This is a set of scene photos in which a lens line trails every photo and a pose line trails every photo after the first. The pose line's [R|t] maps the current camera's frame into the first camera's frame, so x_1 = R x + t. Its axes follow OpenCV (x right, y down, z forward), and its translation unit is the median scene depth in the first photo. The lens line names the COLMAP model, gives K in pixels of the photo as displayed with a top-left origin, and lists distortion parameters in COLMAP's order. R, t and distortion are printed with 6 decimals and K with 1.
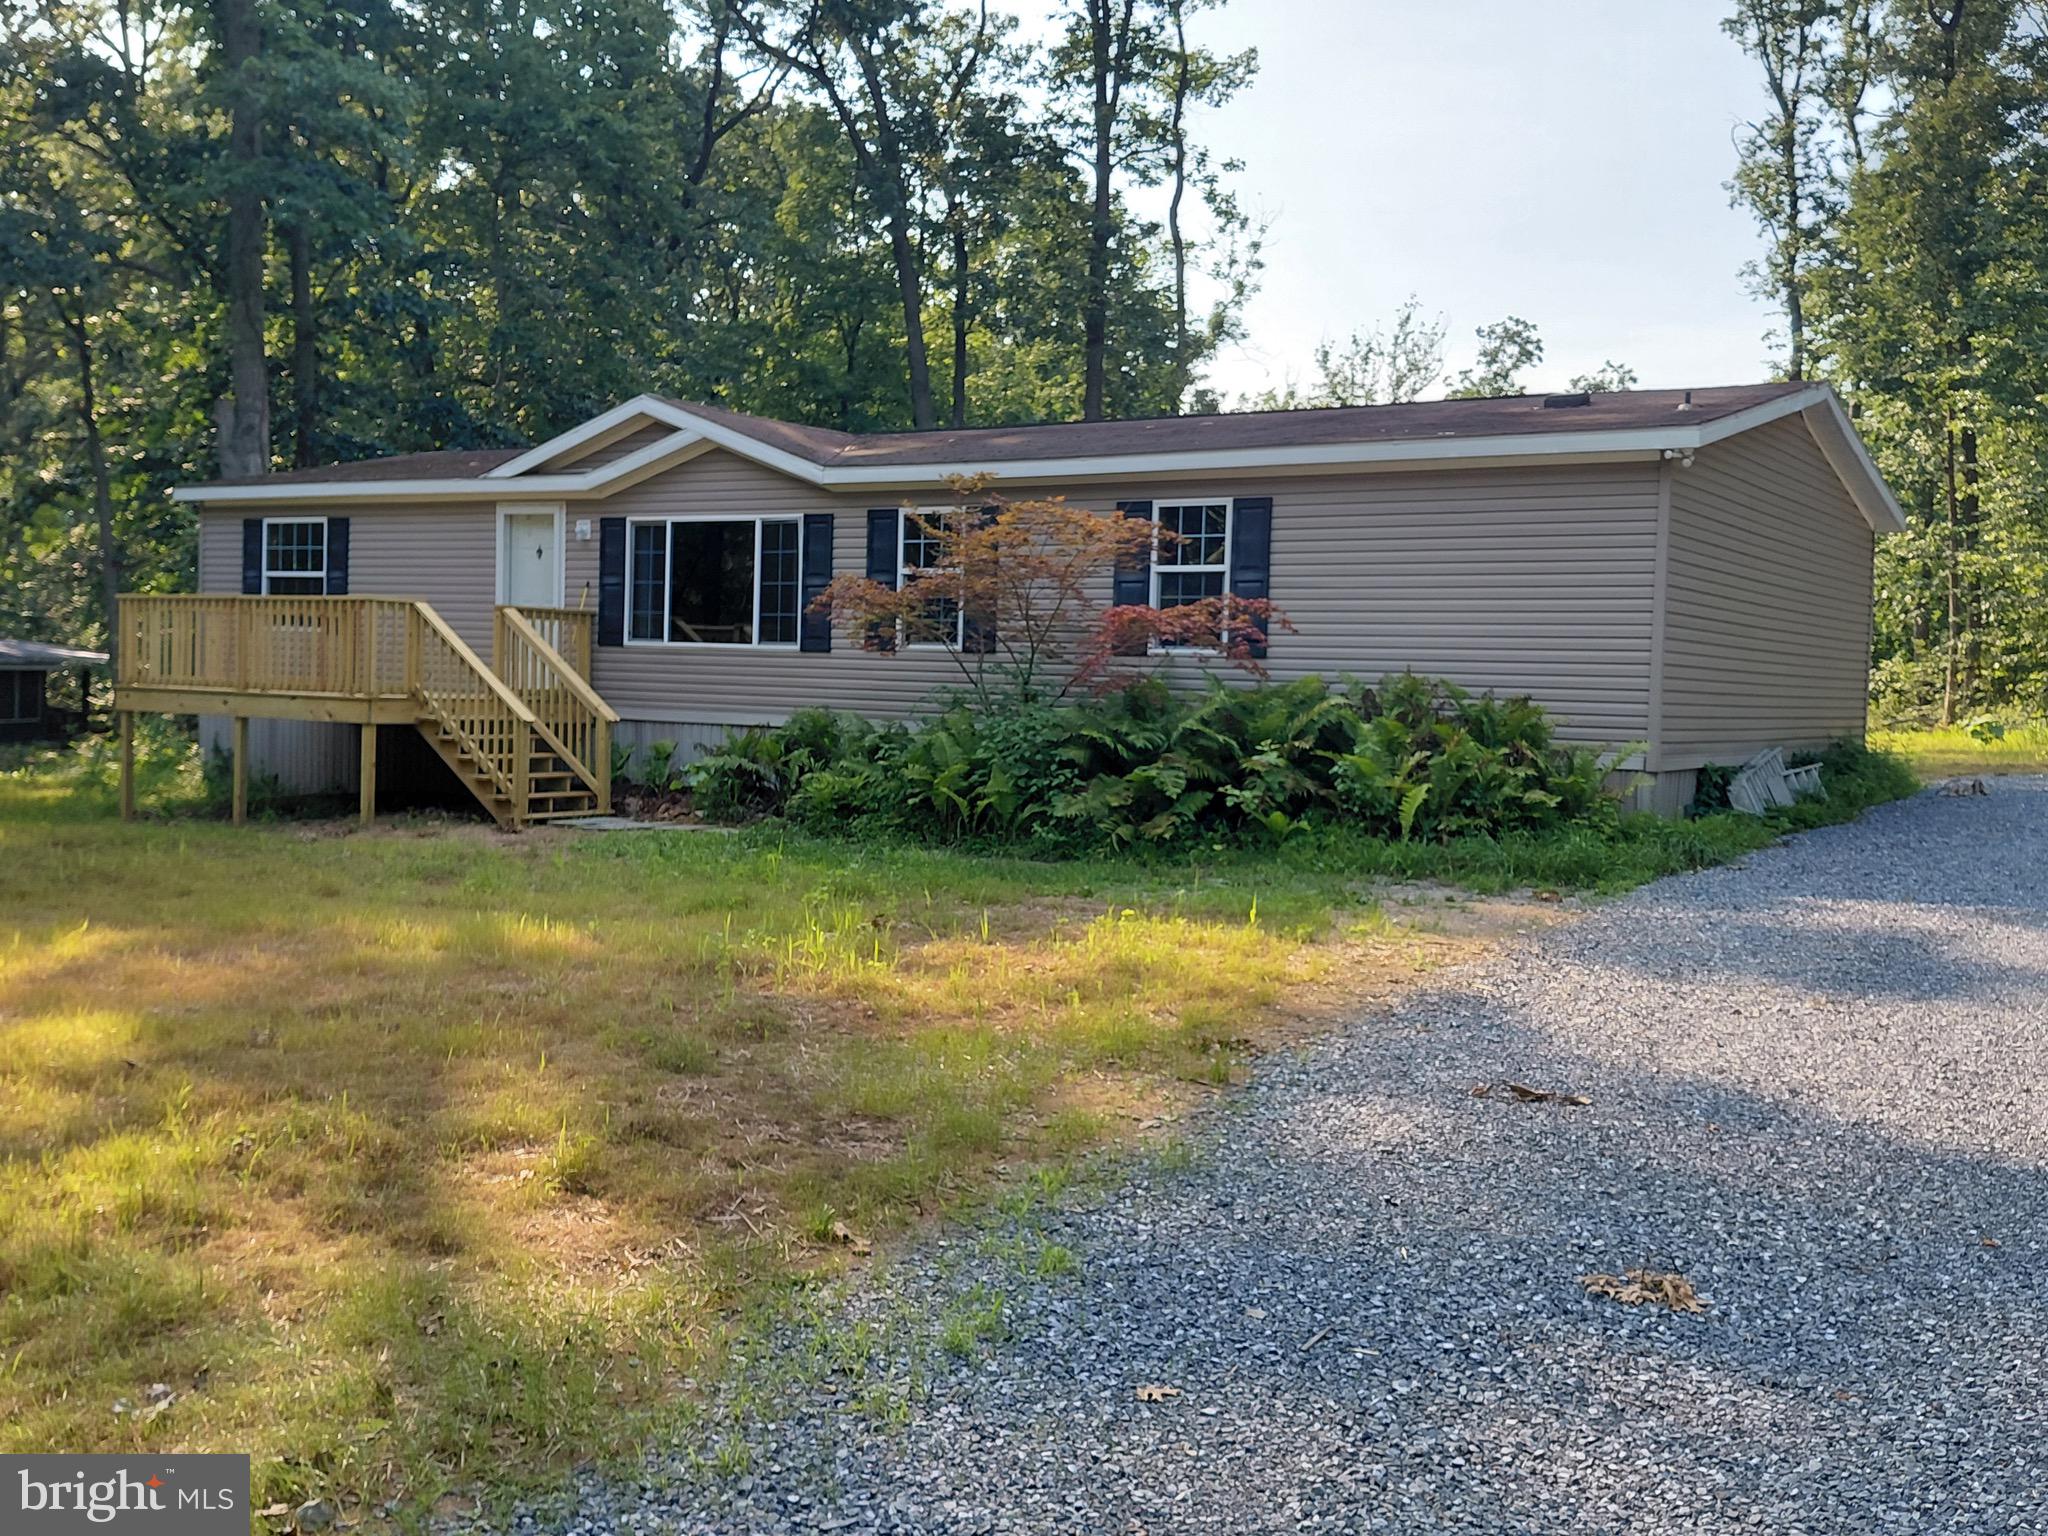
lens RADIAL K [[1968.9, 0, 964.1], [0, 1968.9, 765.3], [0, 0, 1]] dist [0.109652, -0.259290]
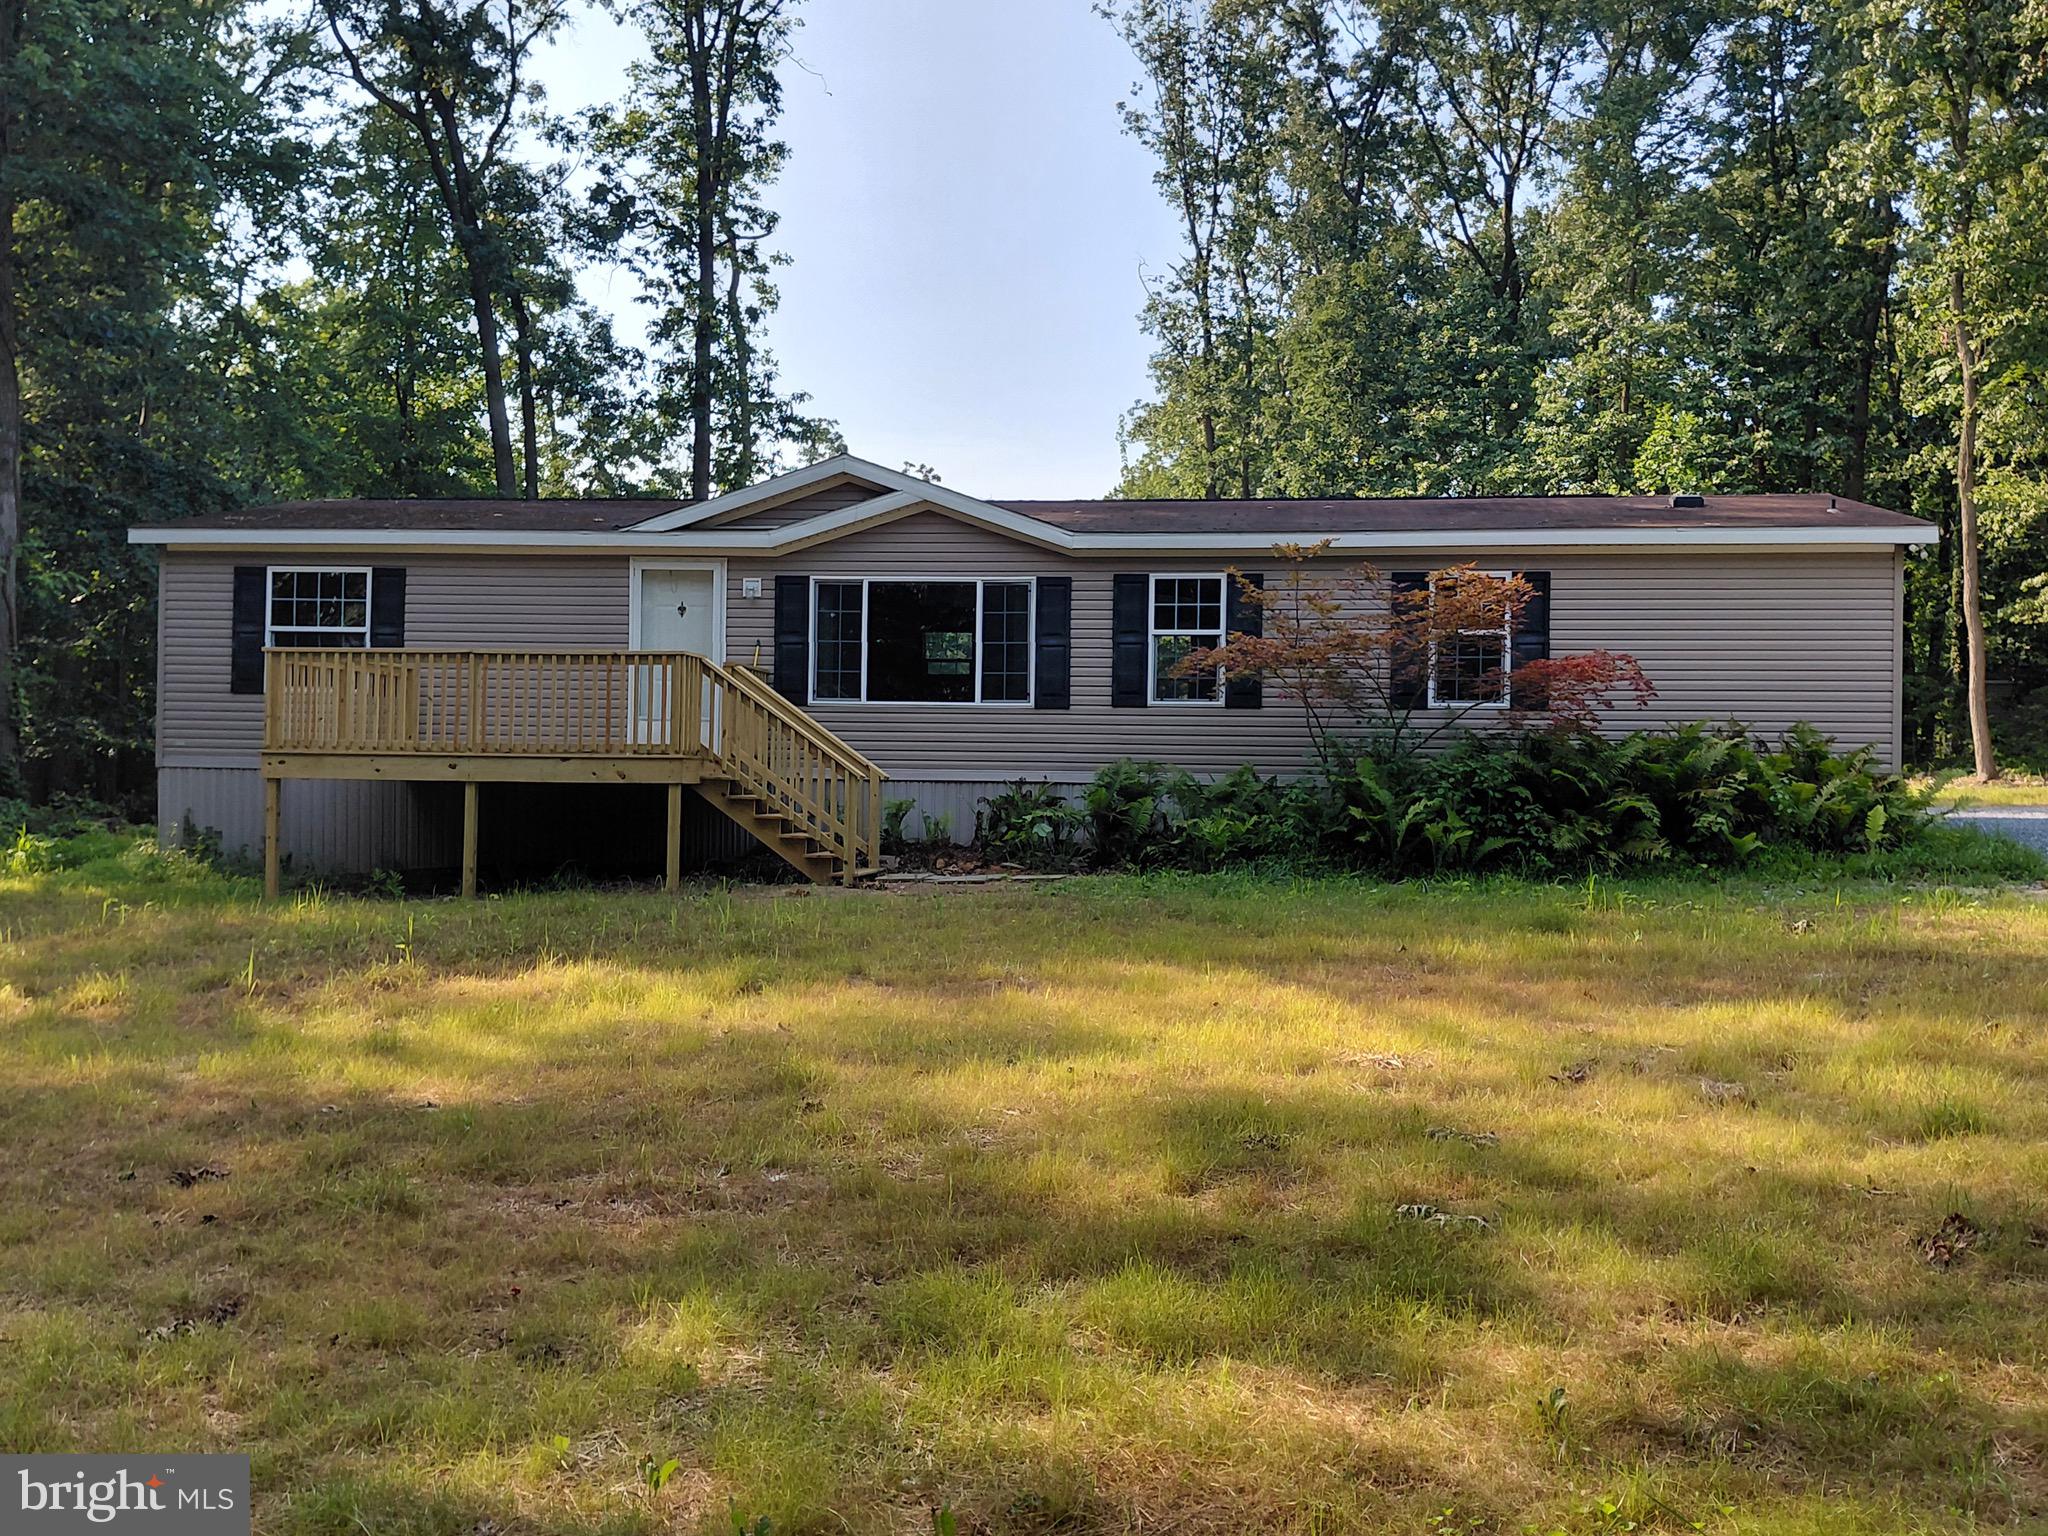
lens RADIAL K [[1968.9, 0, 964.1], [0, 1968.9, 765.3], [0, 0, 1]] dist [0.109652, -0.259290]
pose [[0.906165, -0.011951, 0.422756, -0.520392], [0.029903, 0.998909, -0.035859, 0.007562], [-0.421866, 0.045136, 0.905534, 0.073773]]
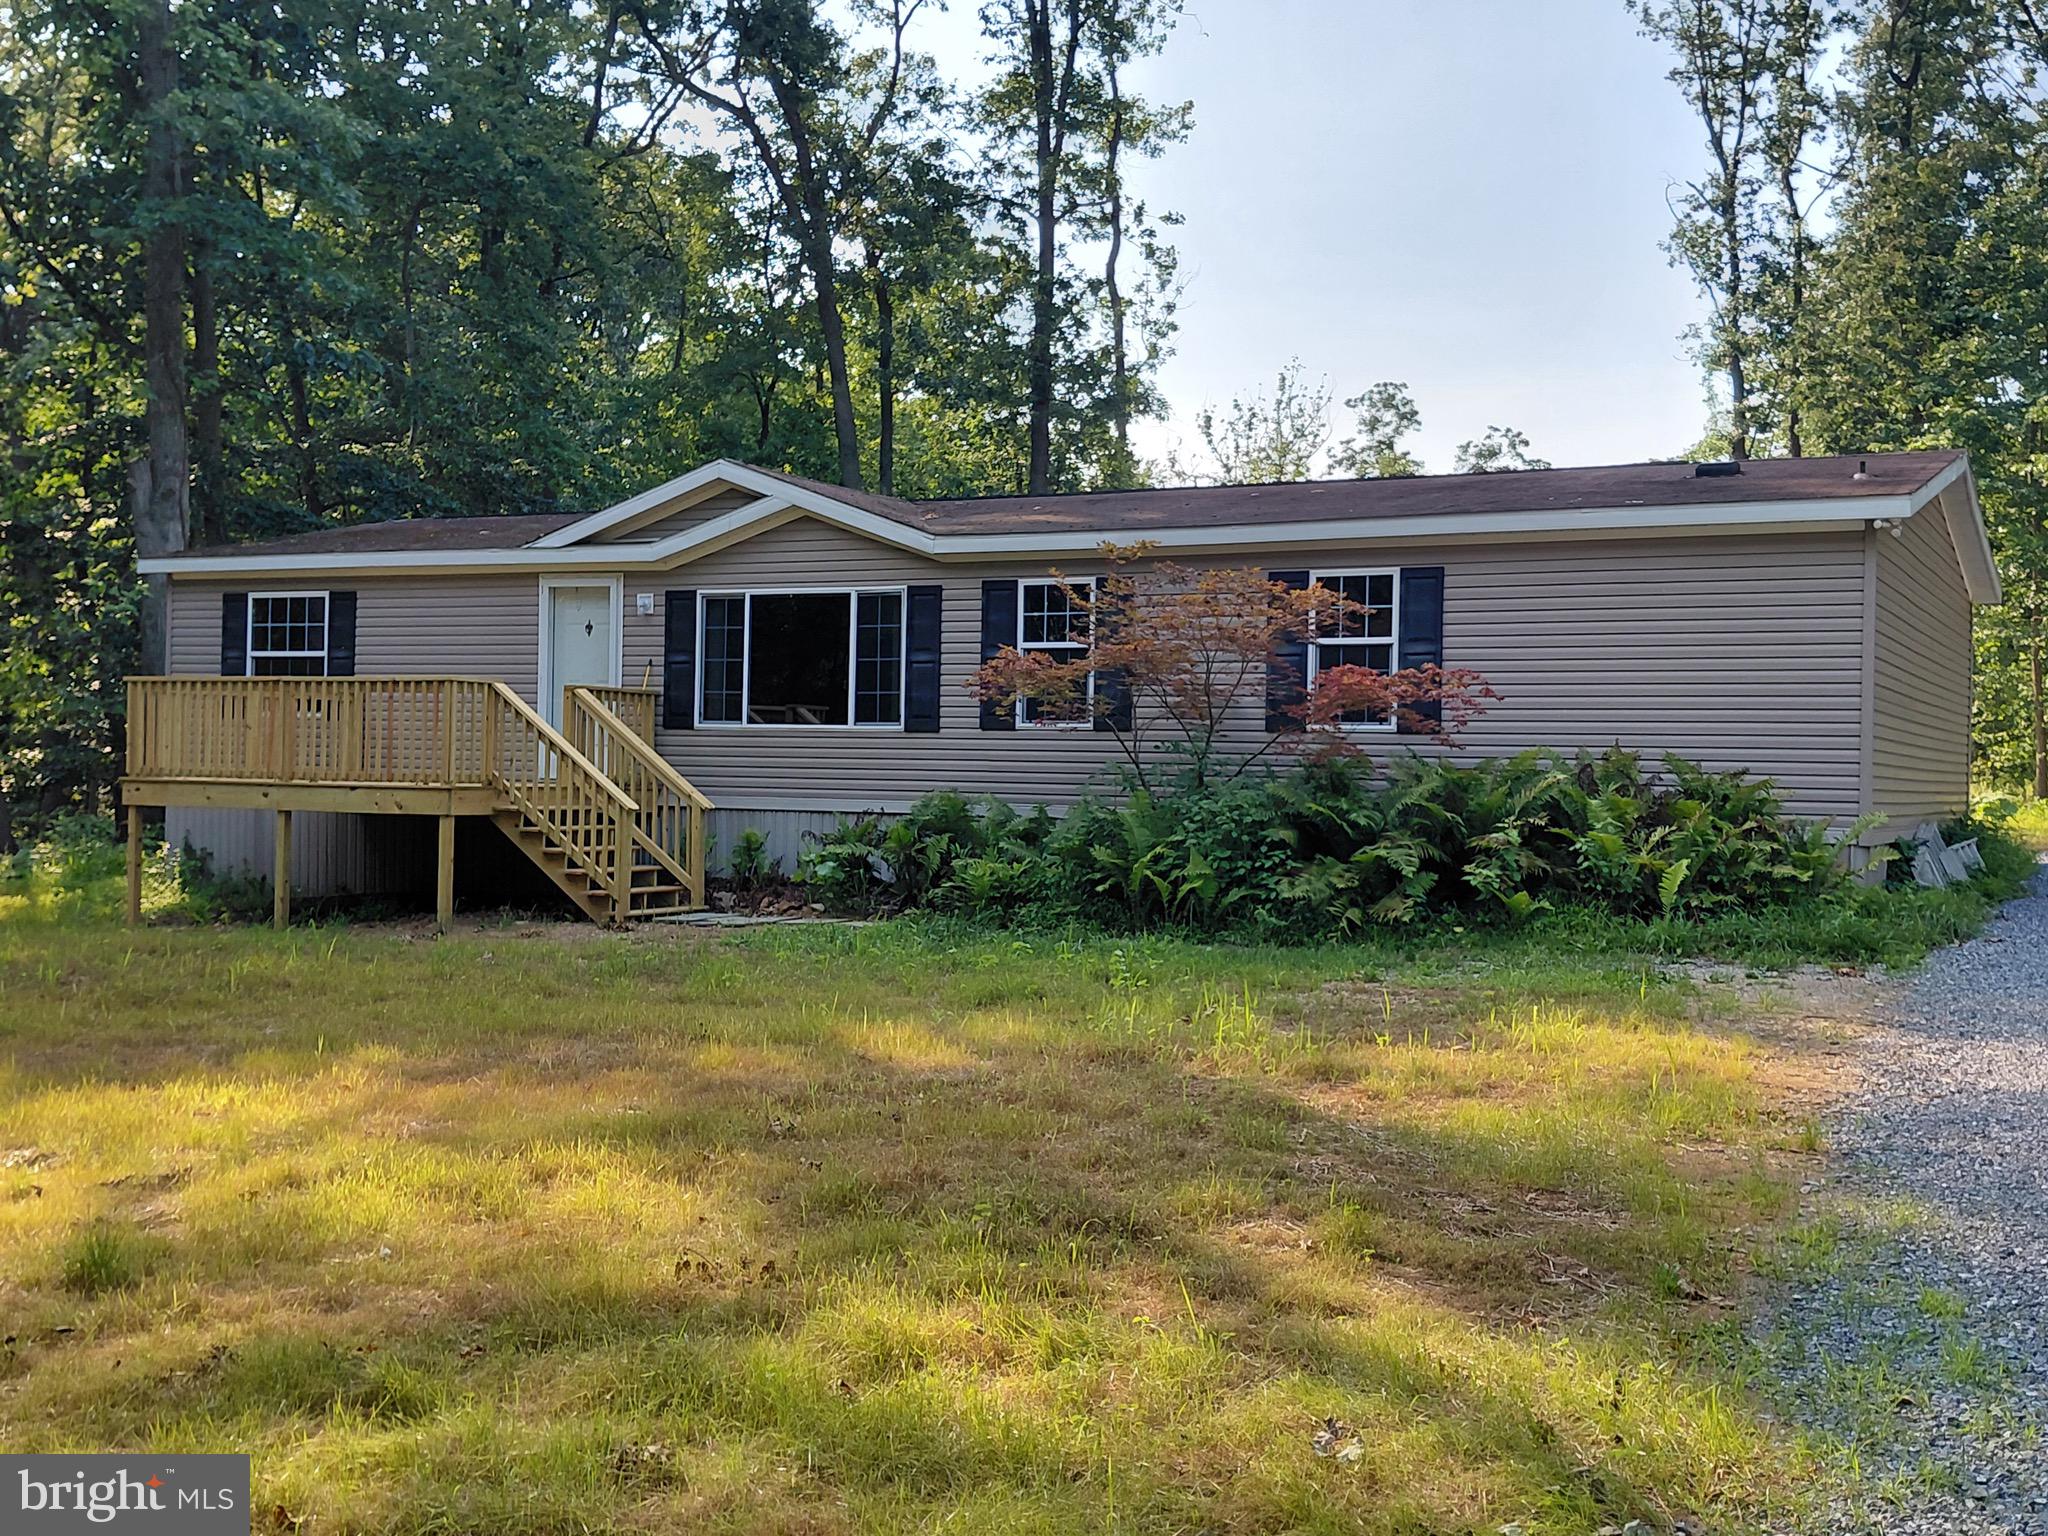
lens RADIAL K [[2161.8, 0, 979.7], [0, 2161.8, 773.4], [0, 0, 1]] dist [0.133621, -0.287075]
pose [[0.995139, -0.009978, 0.097972, -0.138996], [0.014042, 0.999065, -0.040880, 0.004026], [-0.097473, 0.042057, 0.994349, -0.020978]]
